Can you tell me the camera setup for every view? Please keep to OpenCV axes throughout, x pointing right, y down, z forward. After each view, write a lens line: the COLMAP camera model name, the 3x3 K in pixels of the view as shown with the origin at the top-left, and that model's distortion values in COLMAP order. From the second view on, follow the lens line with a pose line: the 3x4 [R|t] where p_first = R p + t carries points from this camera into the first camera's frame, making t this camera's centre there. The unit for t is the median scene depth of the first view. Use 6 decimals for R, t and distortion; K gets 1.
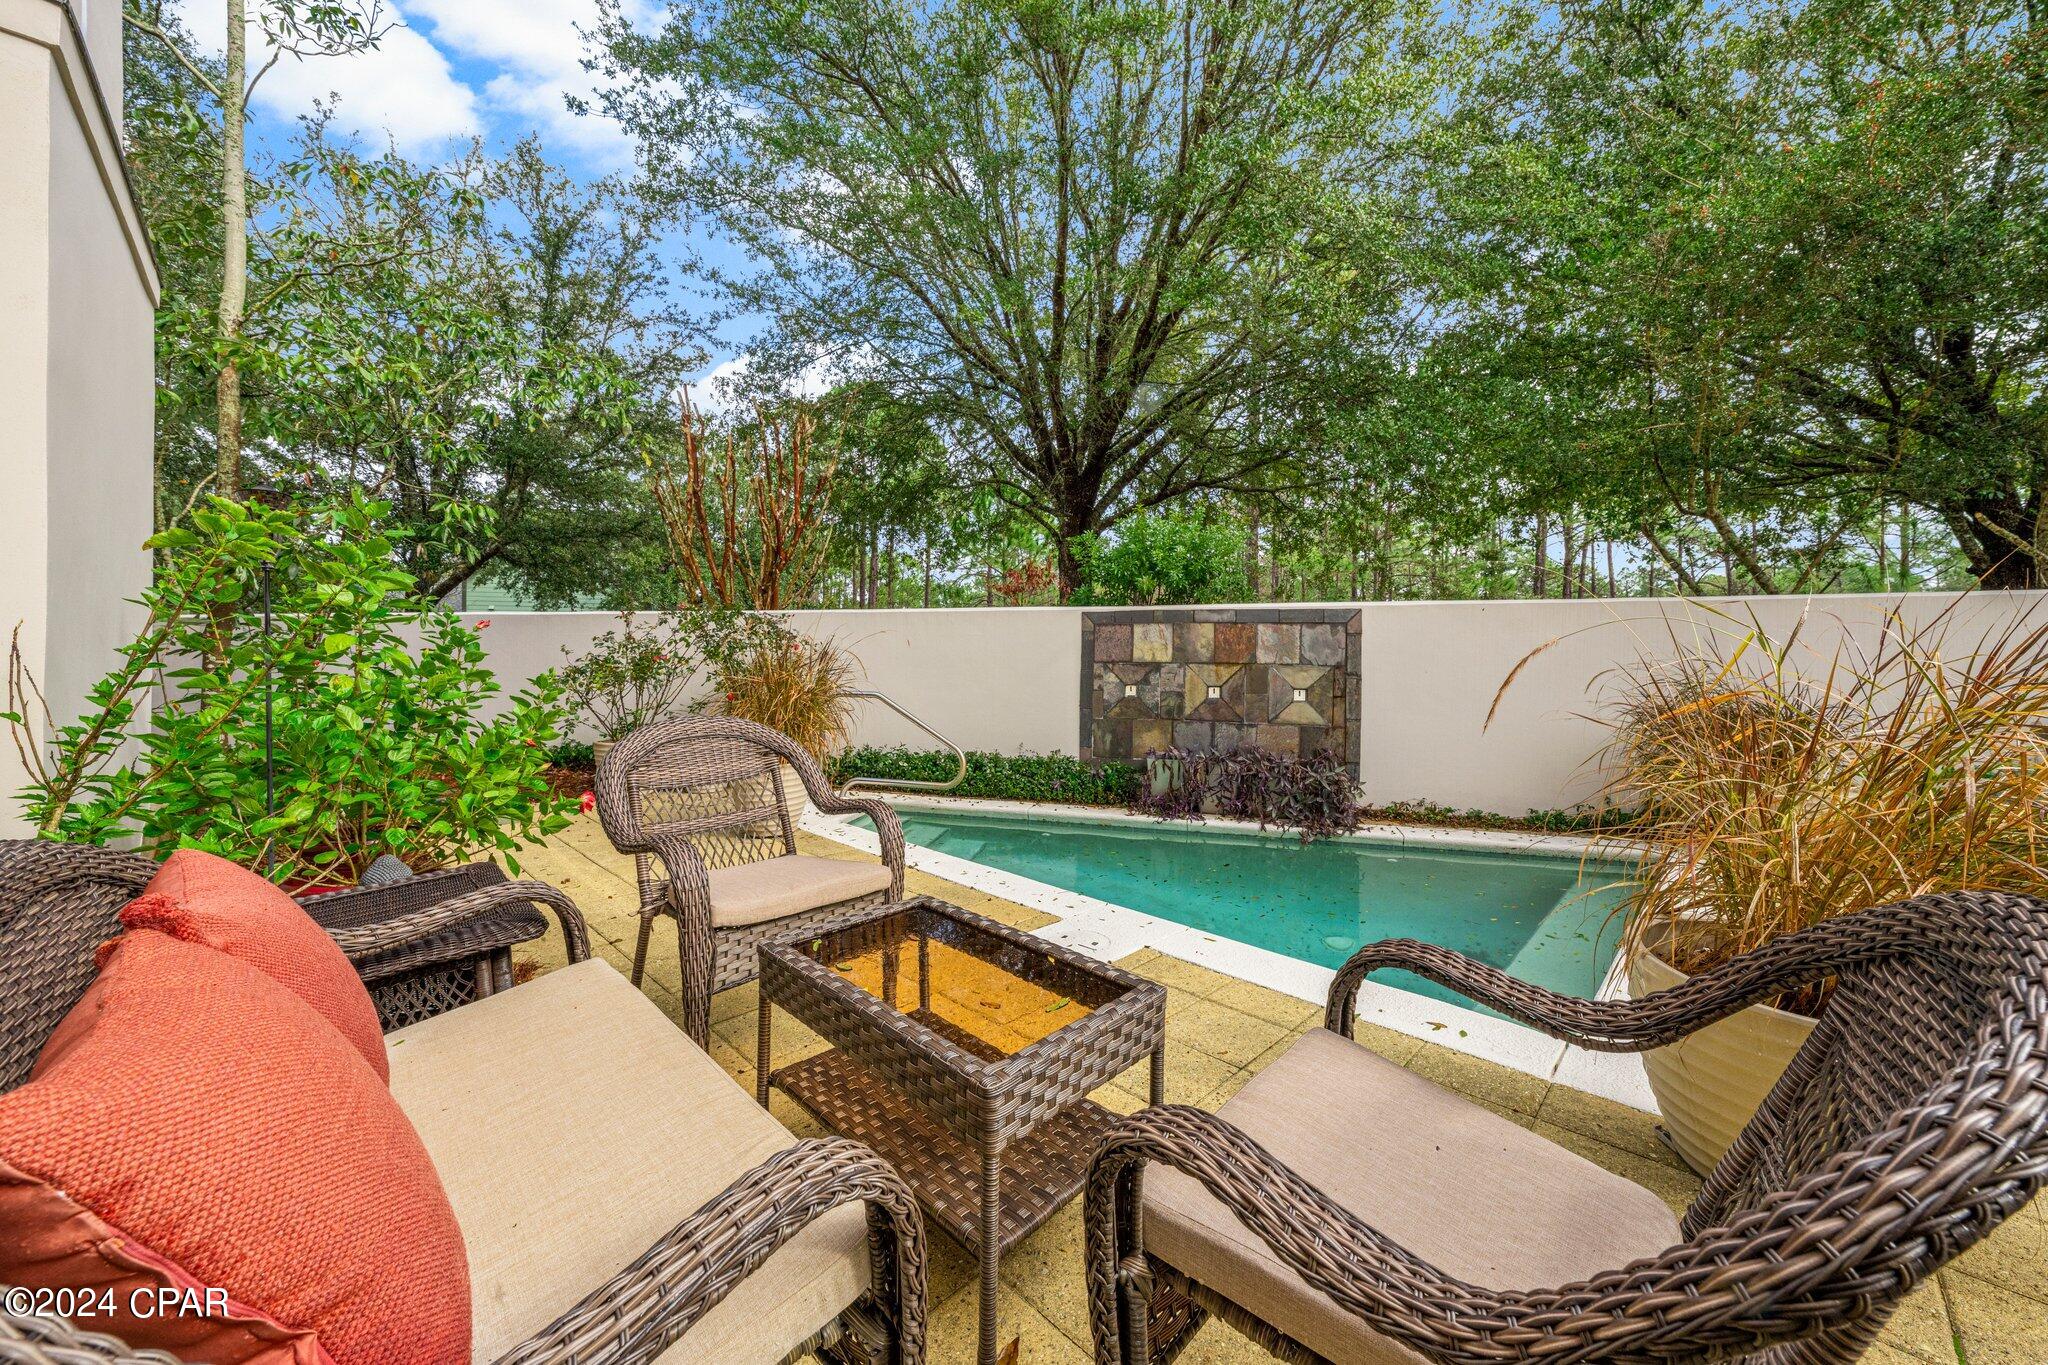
lens RADIAL K [[743.5, 0, 1023.4], [0, 743.5, 662.3], [0, 0, 1]] dist [0.002693, 0.000251]
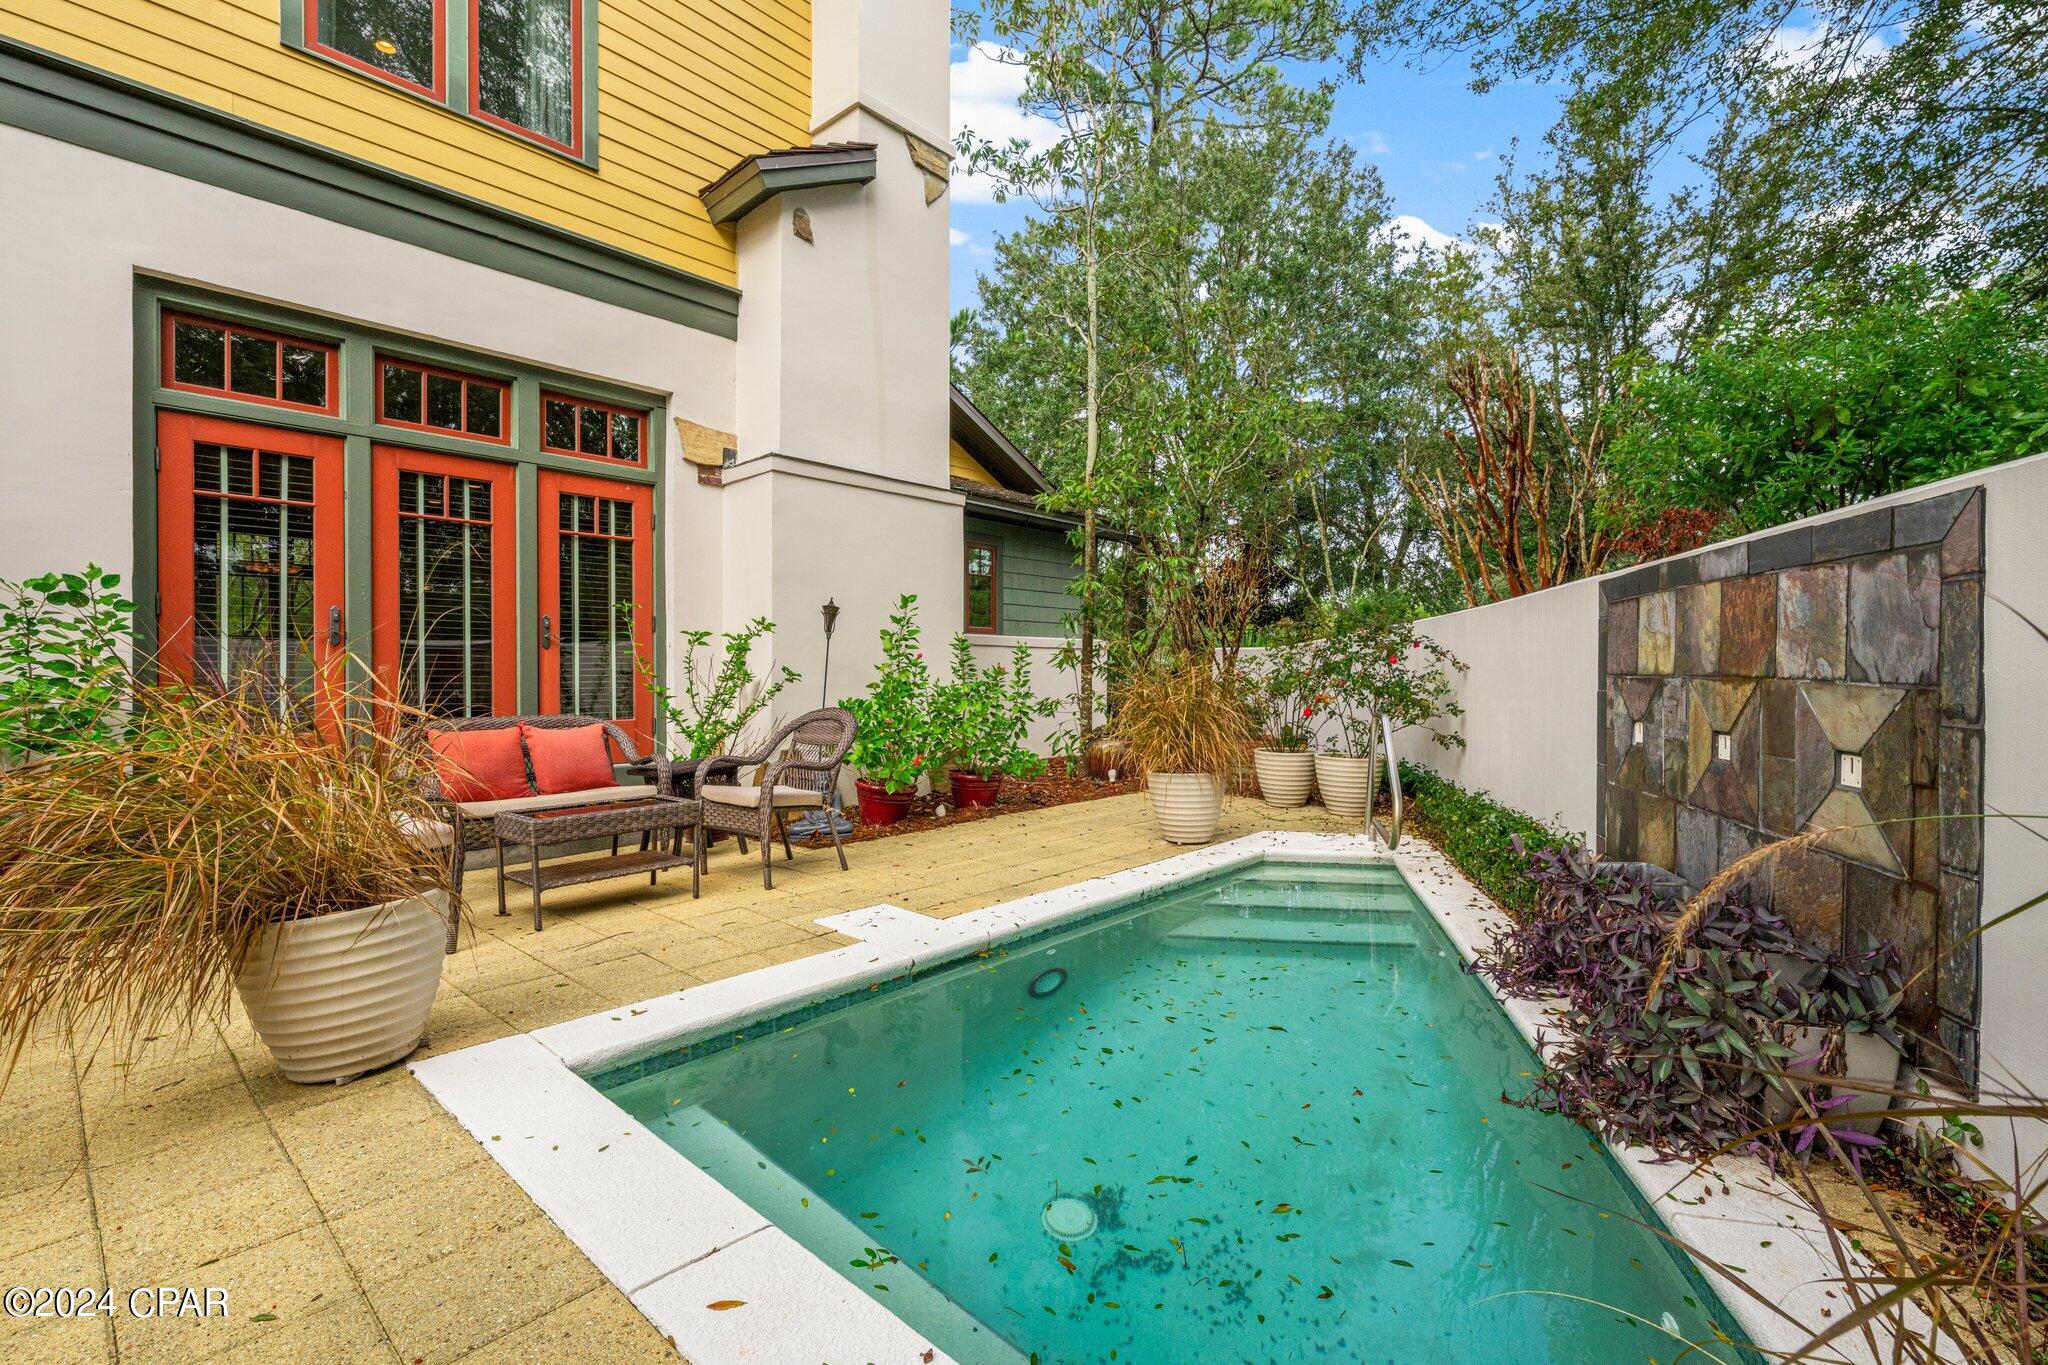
lens RADIAL K [[886.0, 0, 1014.4], [0, 886.0, 674.9], [0, 0, 1]] dist [-0.000893, 0.000340]
pose [[0.043221, -0.003645, -0.999059, 0.727264], [-0.000495, 0.999993, -0.003670, 0.002173], [0.999065, 0.000653, 0.043219, 0.574917]]
